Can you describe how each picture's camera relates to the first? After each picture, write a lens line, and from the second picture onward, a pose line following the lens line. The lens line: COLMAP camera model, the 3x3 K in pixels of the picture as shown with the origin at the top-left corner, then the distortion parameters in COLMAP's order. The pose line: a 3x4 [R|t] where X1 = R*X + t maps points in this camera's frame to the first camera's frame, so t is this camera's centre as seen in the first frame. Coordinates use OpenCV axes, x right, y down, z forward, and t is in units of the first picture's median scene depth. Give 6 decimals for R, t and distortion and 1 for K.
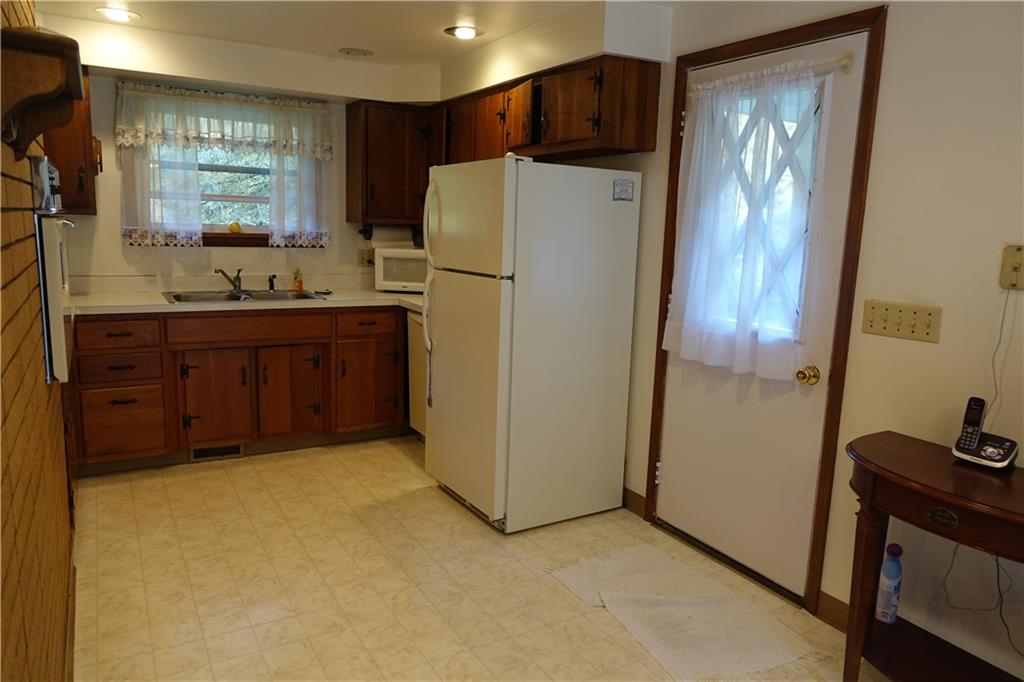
lens RADIAL K [[695.7, 0, 509.5], [0, 695.7, 339.2], [0, 0, 1]] dist [-0.006081, -0.005478]
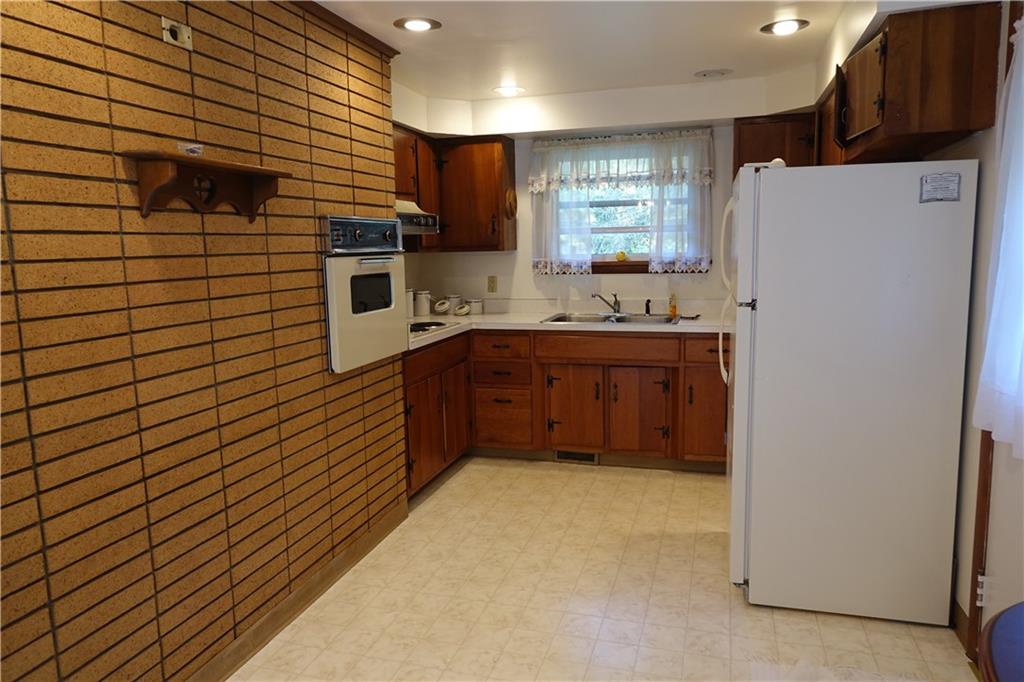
lens RADIAL K [[695.7, 0, 508.9], [0, 695.7, 340.3], [0, 0, 1]] dist [-0.006081, -0.005478]
pose [[0.675012, 0.050734, -0.736060, 0.319408], [-0.075501, 0.997146, -0.000509, -0.015734], [0.733933, 0.055917, 0.676916, 0.147244]]
